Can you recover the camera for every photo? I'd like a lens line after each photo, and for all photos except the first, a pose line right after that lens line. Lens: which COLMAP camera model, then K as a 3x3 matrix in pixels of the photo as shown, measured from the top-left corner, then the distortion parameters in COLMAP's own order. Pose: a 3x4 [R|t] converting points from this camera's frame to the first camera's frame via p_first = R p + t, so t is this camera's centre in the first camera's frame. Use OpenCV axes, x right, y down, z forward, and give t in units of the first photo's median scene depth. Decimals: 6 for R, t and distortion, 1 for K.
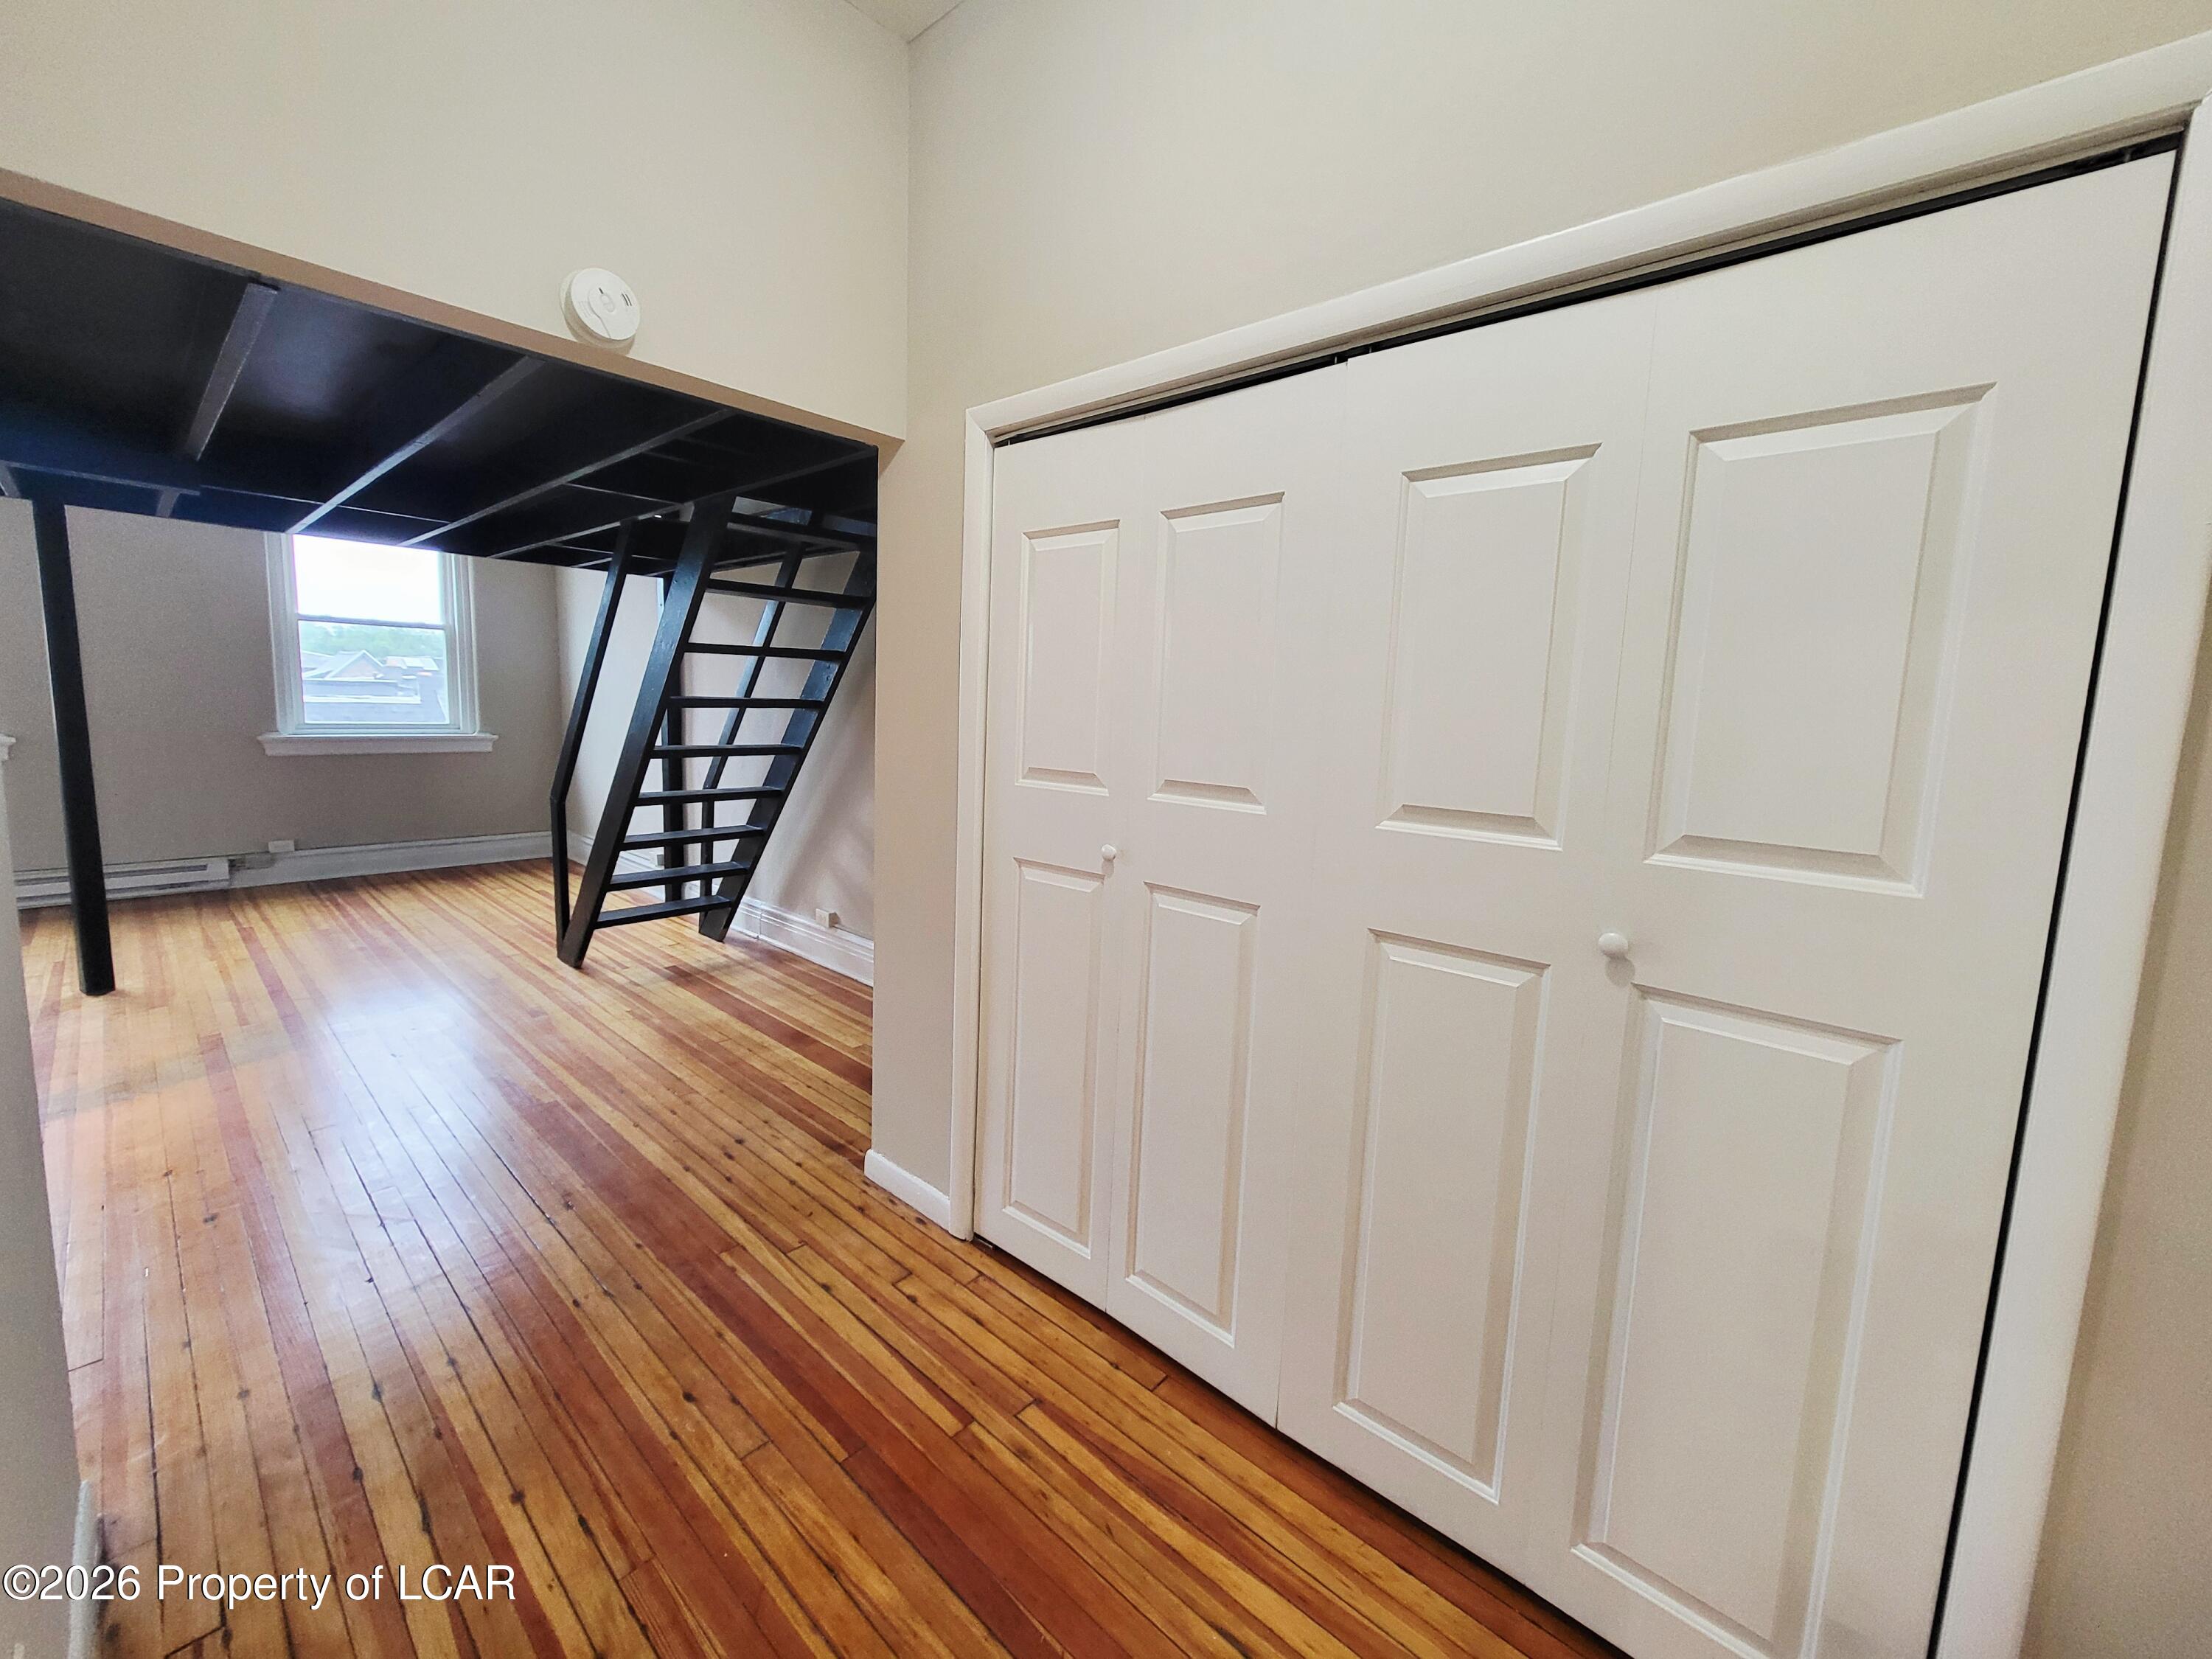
lens RADIAL K [[866.5, 0, 1084.2], [0, 866.5, 798.5], [0, 0, 1]] dist [0.007735, -0.003653]
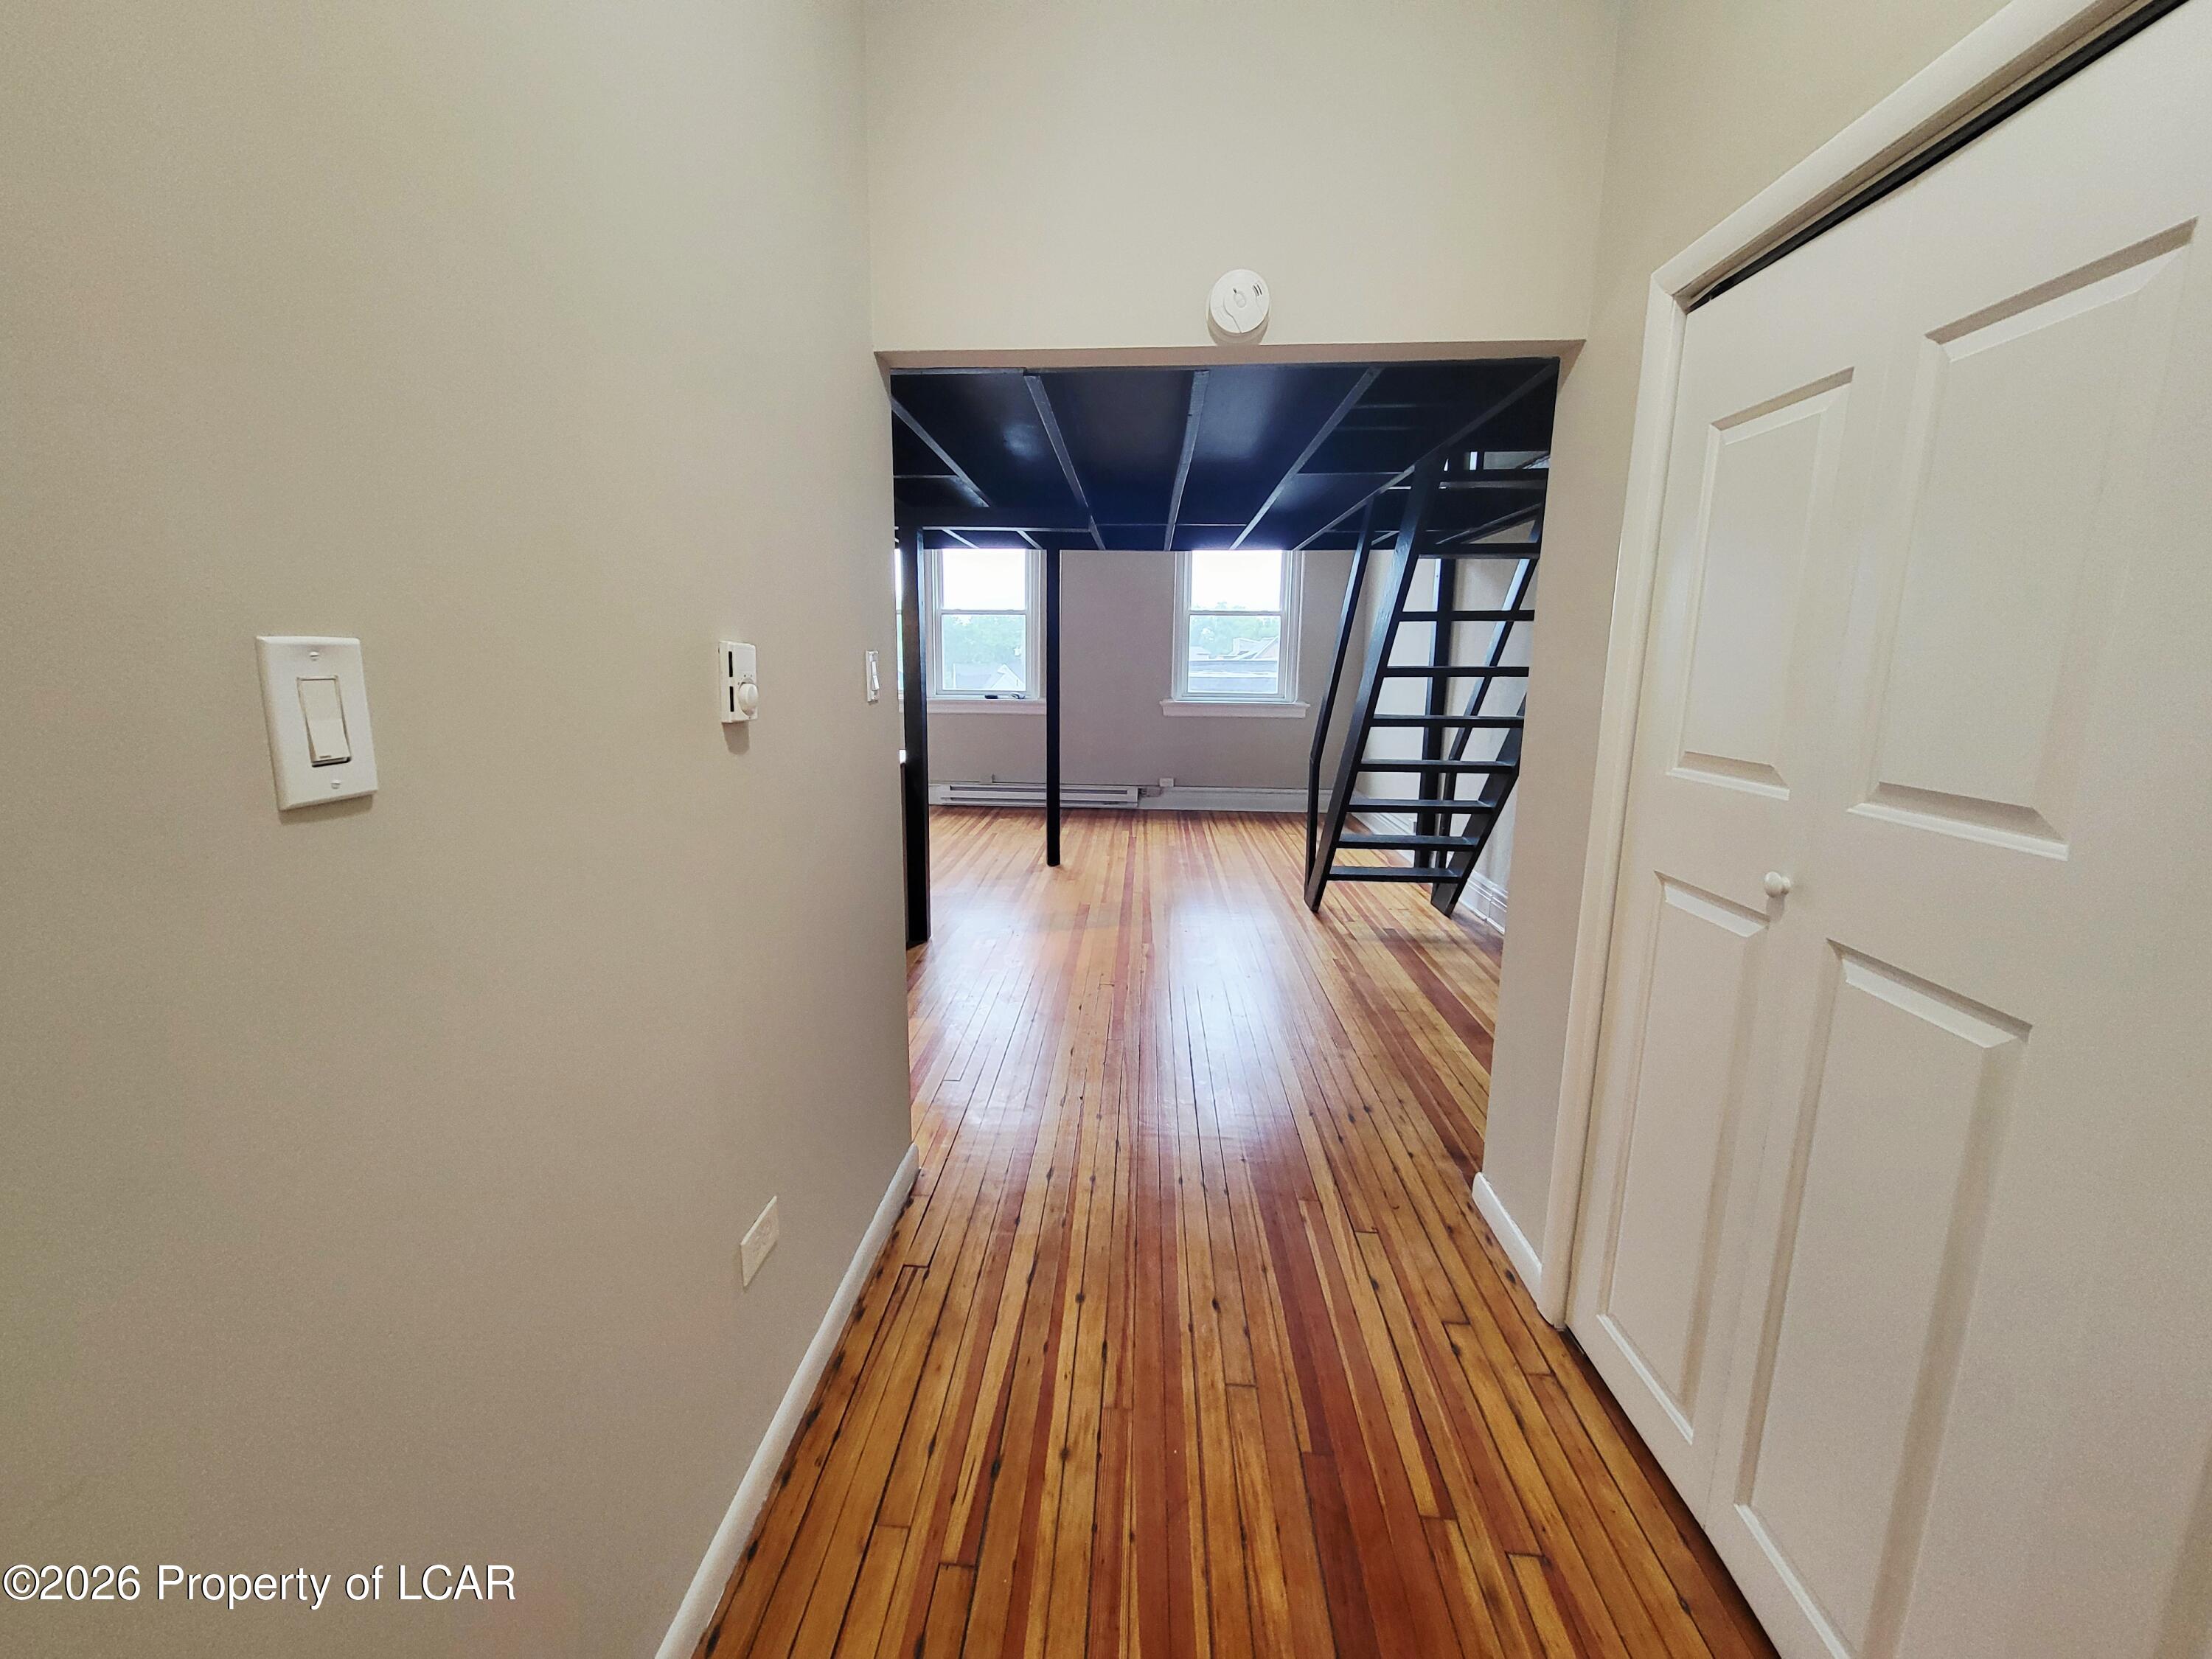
lens RADIAL K [[866.5, 0, 1084.2], [0, 866.5, 798.5], [0, 0, 1]] dist [0.007735, -0.003653]
pose [[0.613132, 0.100236, -0.783595, 0.181854], [-0.075907, 0.994803, 0.067859, -0.006634], [0.786325, 0.017874, 0.617554, 0.138522]]
